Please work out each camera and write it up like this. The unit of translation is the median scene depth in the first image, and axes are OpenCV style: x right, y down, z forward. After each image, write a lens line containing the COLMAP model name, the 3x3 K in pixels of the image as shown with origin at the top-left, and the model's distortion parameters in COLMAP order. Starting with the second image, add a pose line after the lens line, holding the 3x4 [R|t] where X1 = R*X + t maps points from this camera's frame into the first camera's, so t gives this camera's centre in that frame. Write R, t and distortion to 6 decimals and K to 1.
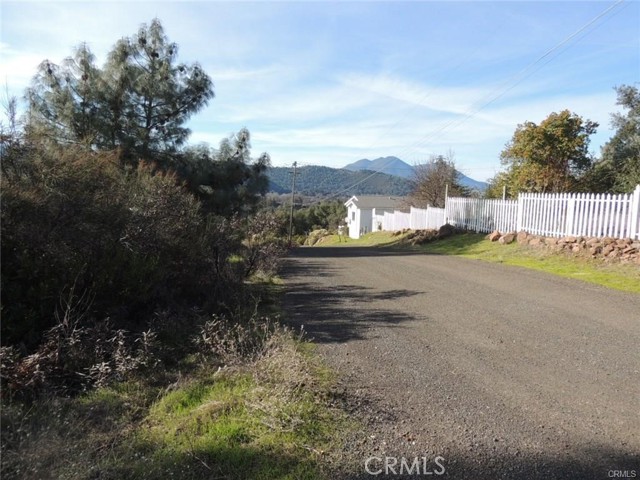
lens RADIAL K [[459.7, 0, 323.5], [0, 459.7, 245.0], [0, 0, 1]] dist [-0.013484, -0.006139]
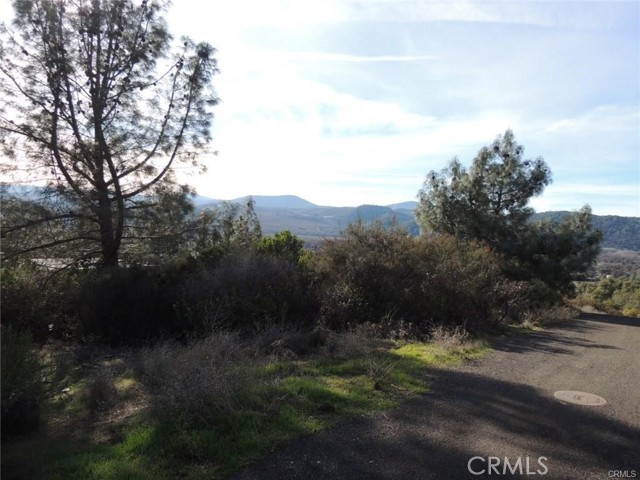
lens RADIAL K [[459.7, 0, 315.5], [0, 459.7, 241.9], [0, 0, 1]] dist [-0.013484, -0.006139]
pose [[0.667868, 0.018124, -0.744059, 0.294696], [-0.116166, 0.989990, -0.080156, 0.002985], [0.735159, 0.139968, 0.663288, -0.292543]]
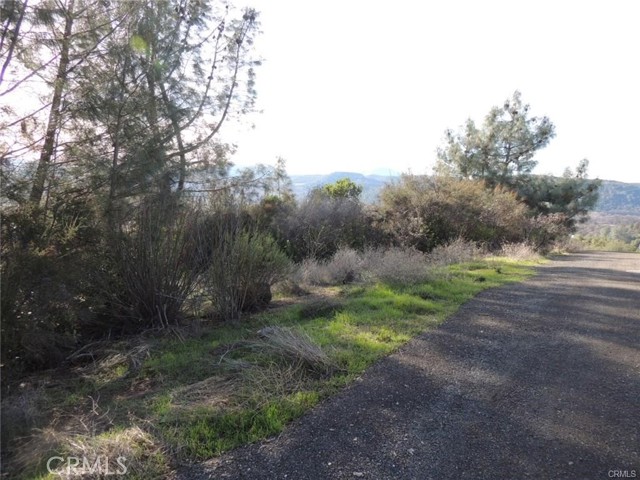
lens RADIAL K [[459.7, 0, 315.7], [0, 459.7, 241.1], [0, 0, 1]] dist [-0.013484, -0.006139]
pose [[0.712508, 0.050608, -0.699837, 0.256239], [-0.089022, 0.995856, -0.018619, 0.087920], [0.695994, 0.075567, 0.714060, -0.526159]]
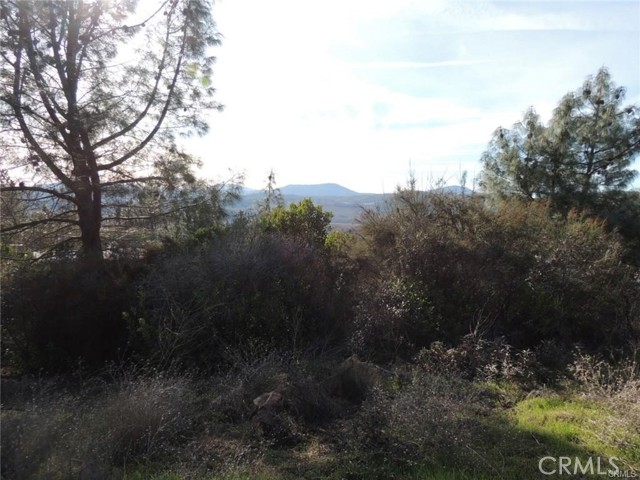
lens RADIAL K [[459.7, 0, 319.0], [0, 459.7, 240.0], [0, 0, 1]] dist [-0.013484, -0.006139]
pose [[0.604663, 0.021702, -0.796185, 0.077639], [-0.099732, 0.993824, -0.048653, -0.000959], [0.790212, 0.108824, 0.603093, -0.080015]]
